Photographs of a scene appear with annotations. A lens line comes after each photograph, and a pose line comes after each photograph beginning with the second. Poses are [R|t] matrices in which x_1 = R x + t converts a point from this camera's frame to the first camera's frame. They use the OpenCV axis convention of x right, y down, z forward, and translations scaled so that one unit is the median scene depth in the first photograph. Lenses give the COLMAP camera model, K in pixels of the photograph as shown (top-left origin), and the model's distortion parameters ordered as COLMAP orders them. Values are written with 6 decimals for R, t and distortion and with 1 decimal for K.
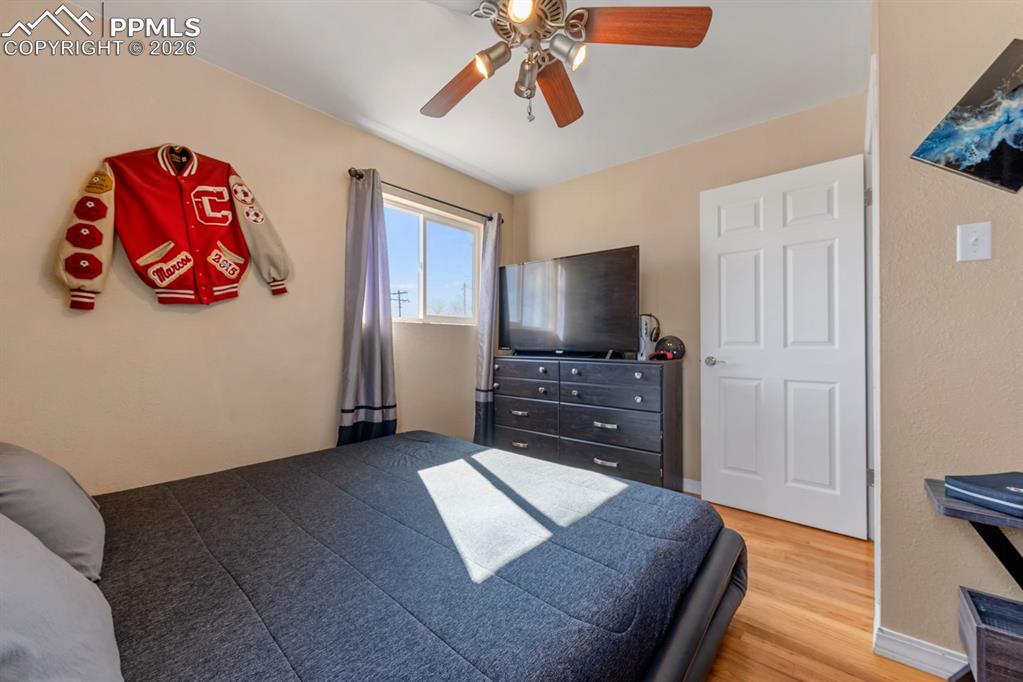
lens RADIAL K [[402.9, 0, 502.5], [0, 402.9, 343.7], [0, 0, 1]] dist [-0.002582, -0.000102]
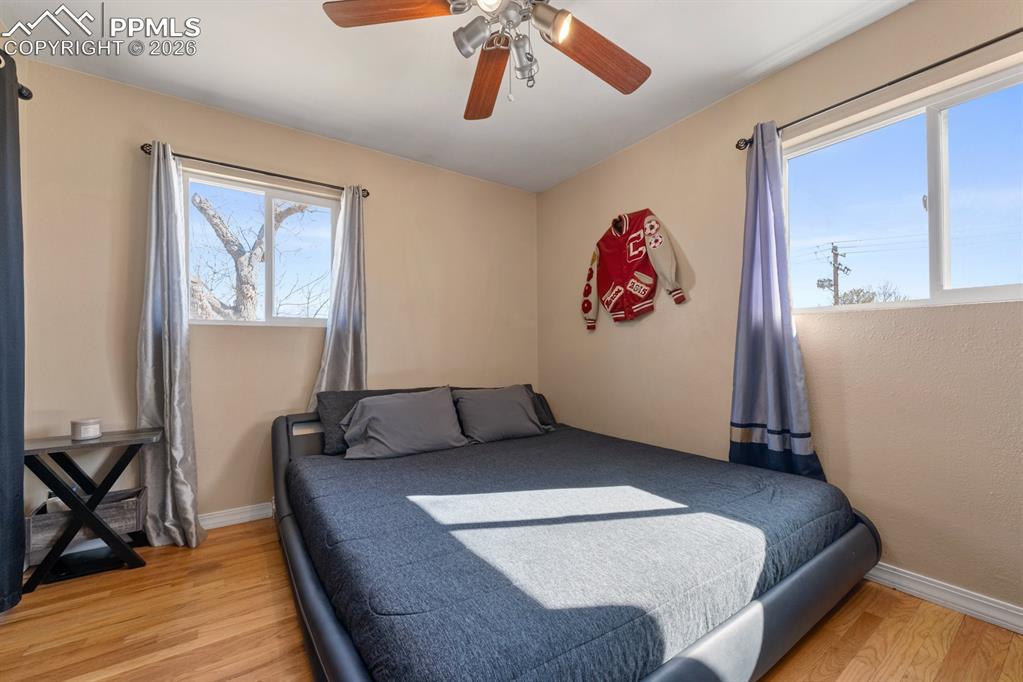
lens RADIAL K [[402.9, 0, 503.8], [0, 402.9, 344.6], [0, 0, 1]] dist [-0.002582, -0.000102]
pose [[-0.259956, -0.013069, -0.965532, 0.721313], [0.003836, 0.999887, -0.014567, 0.008386], [0.965613, -0.007491, -0.259876, 0.927945]]
